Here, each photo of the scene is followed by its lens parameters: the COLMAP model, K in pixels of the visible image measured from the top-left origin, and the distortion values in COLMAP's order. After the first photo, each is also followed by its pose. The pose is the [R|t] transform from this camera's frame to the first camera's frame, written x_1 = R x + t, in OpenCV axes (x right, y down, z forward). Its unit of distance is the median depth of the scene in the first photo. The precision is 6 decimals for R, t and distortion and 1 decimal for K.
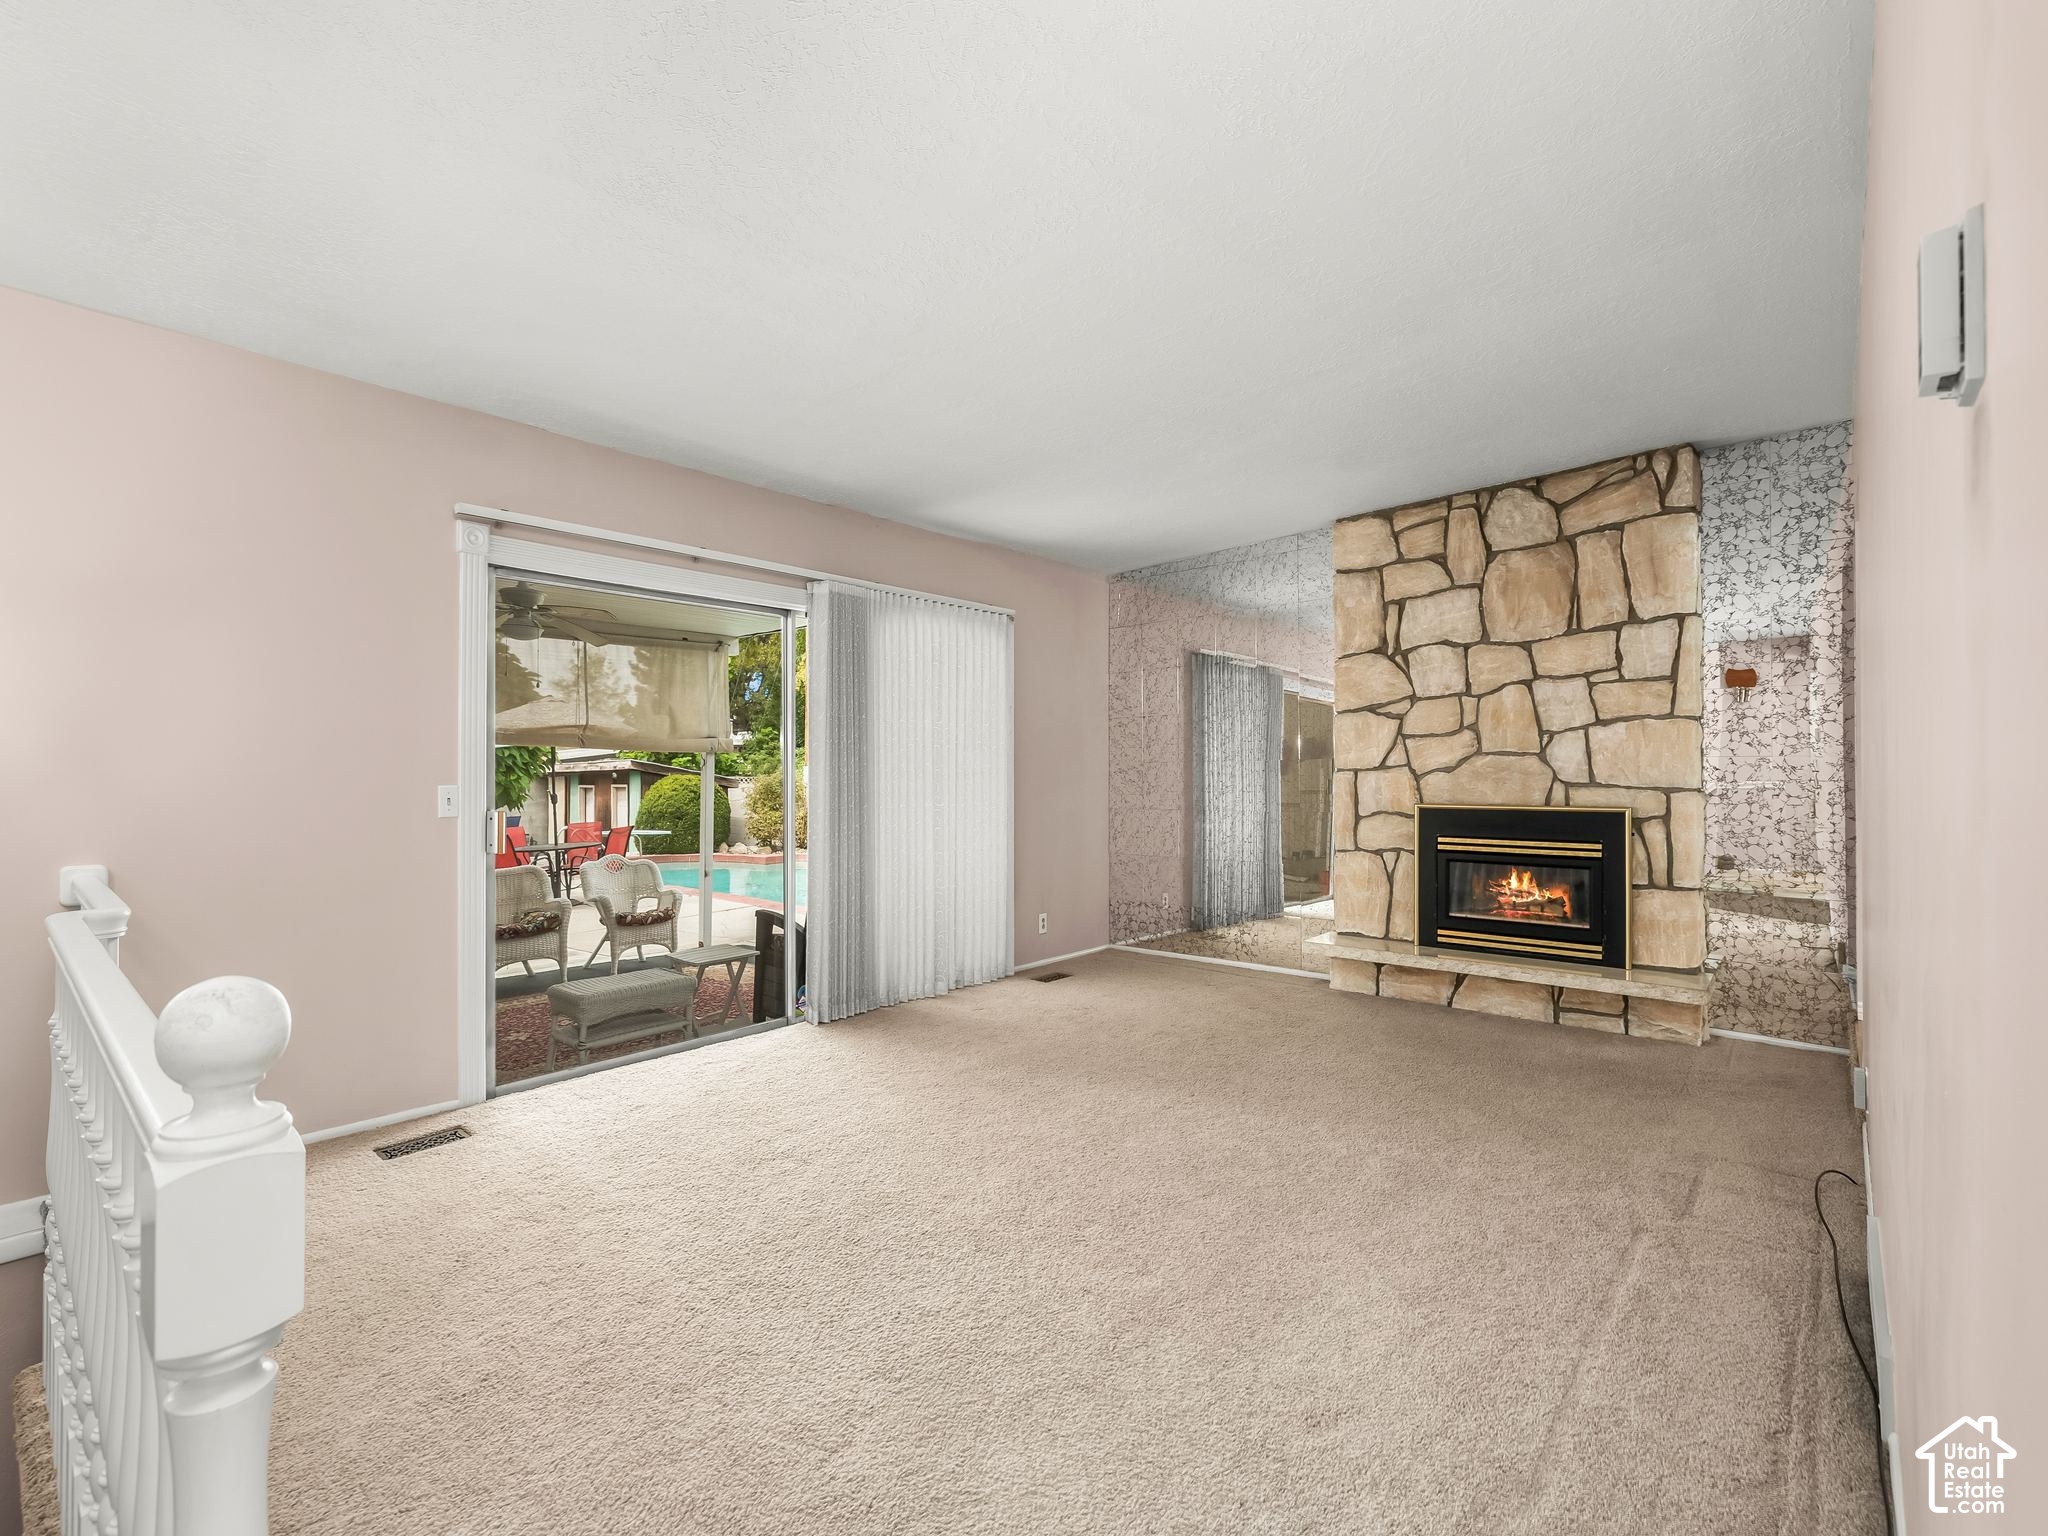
lens RADIAL K [[924.8, 0, 1026.3], [0, 924.8, 769.1], [0, 0, 1]] dist [0.003085, 0.000022]
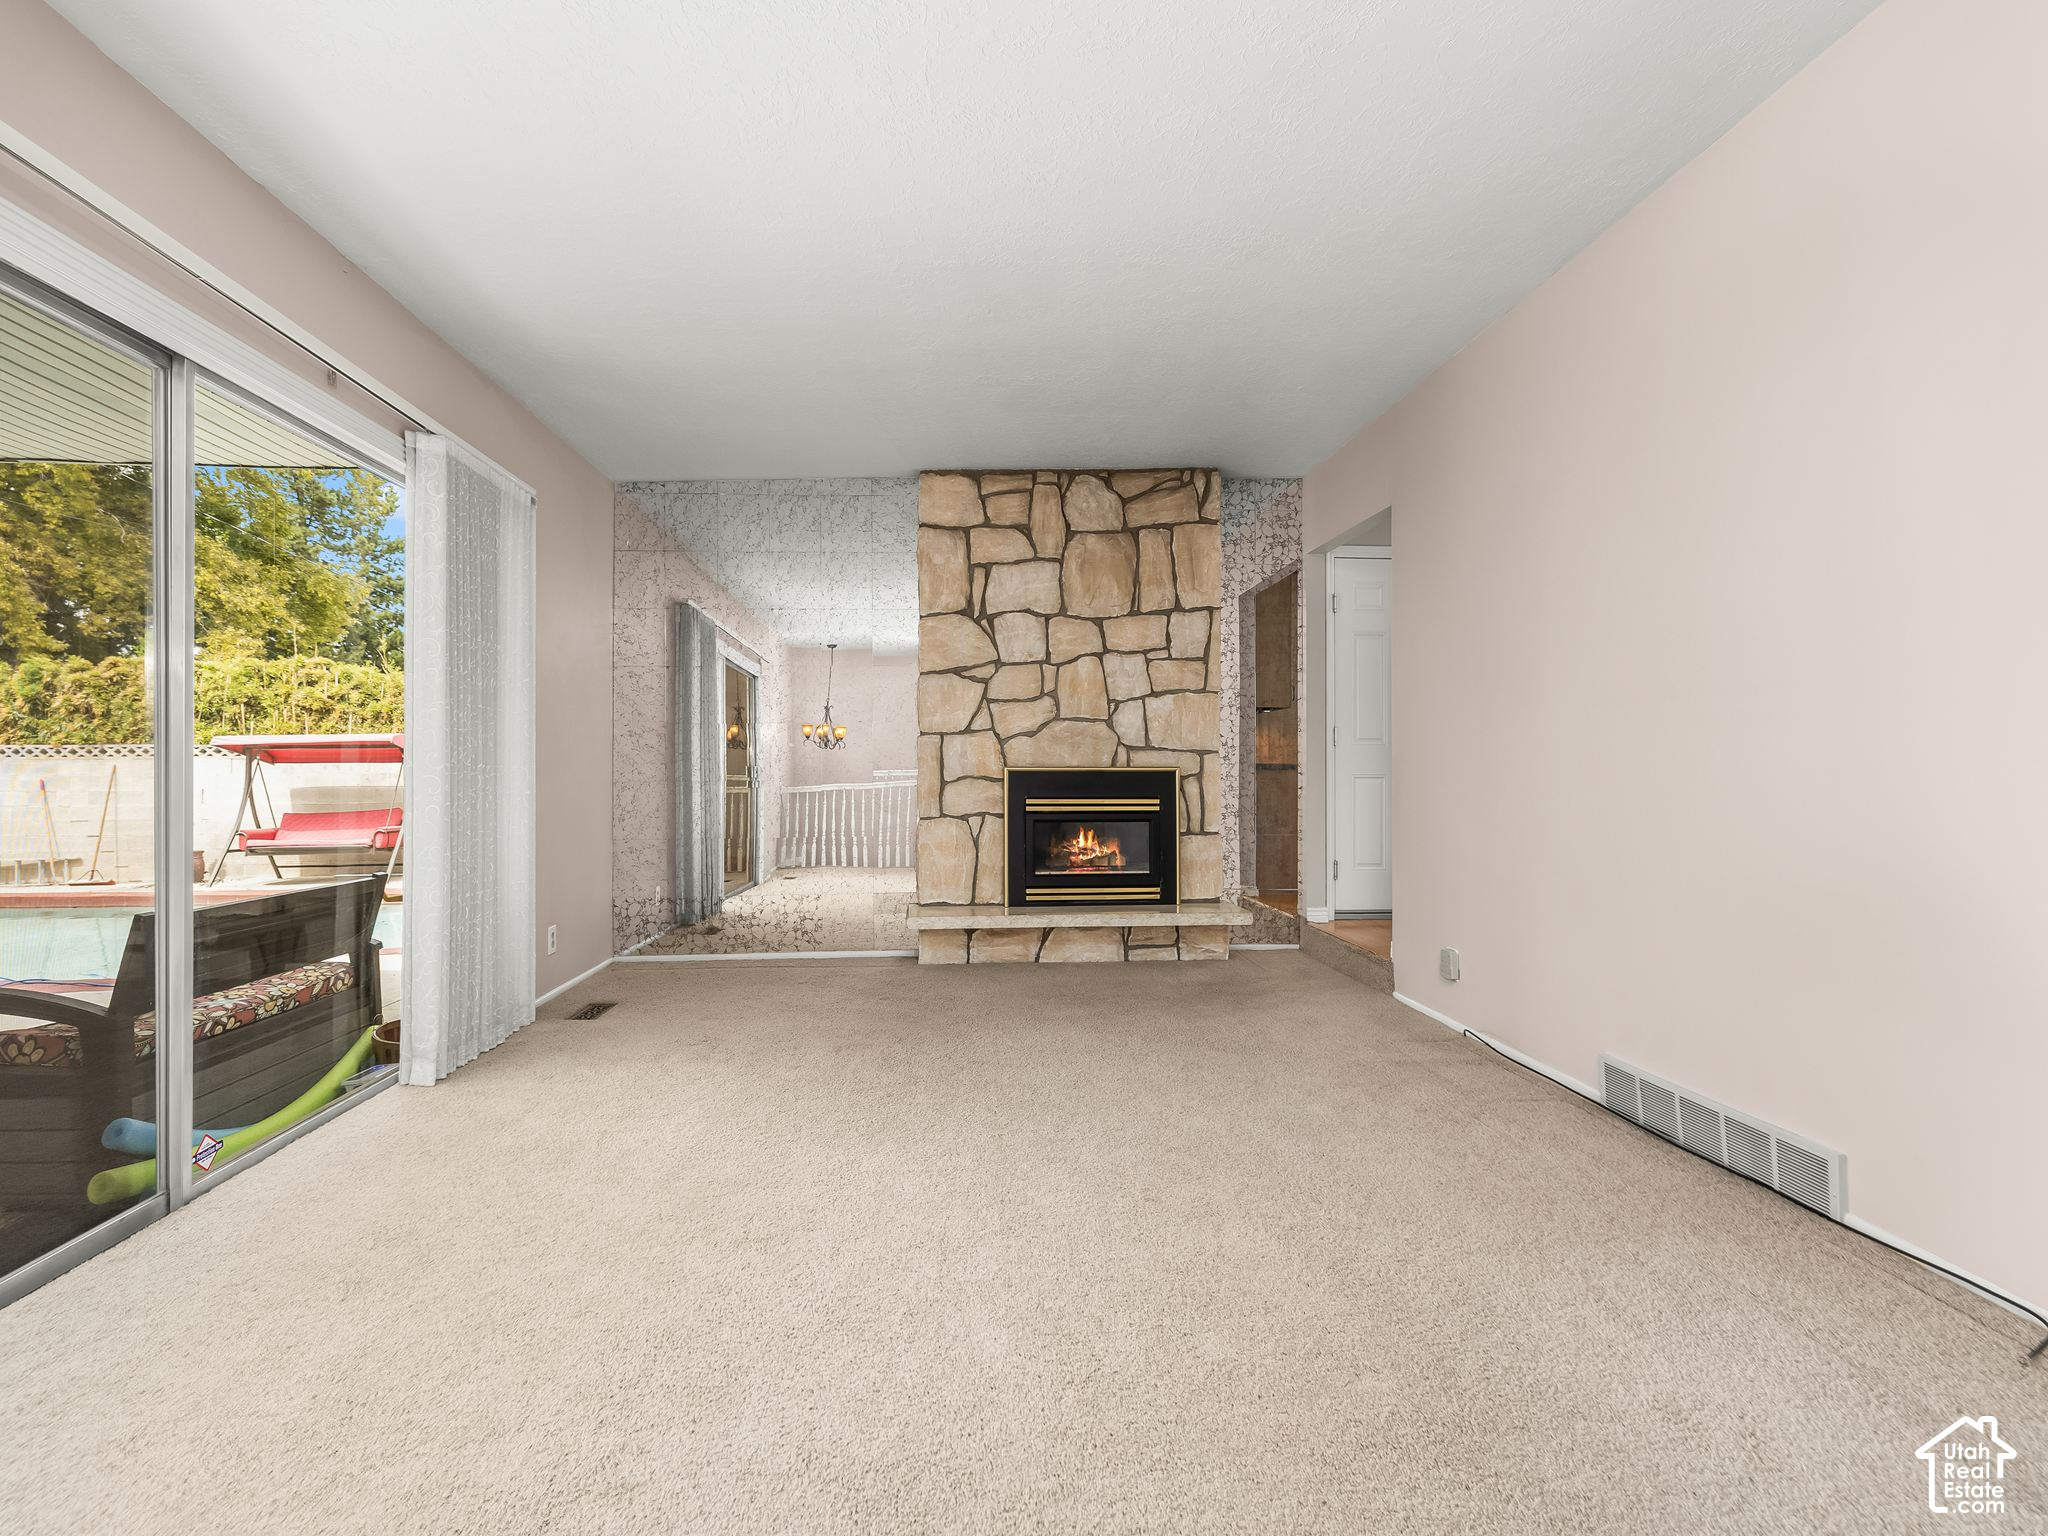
lens RADIAL K [[858.0, 0, 1015.5], [0, 858.0, 769.8], [0, 0, 1]] dist [-0.000152, 0.000834]
pose [[0.711297, 0.002906, 0.702886, -0.237460], [-0.004143, 0.999991, 0.000058, 0.041622], [-0.702879, -0.002953, 0.711303, 0.335626]]
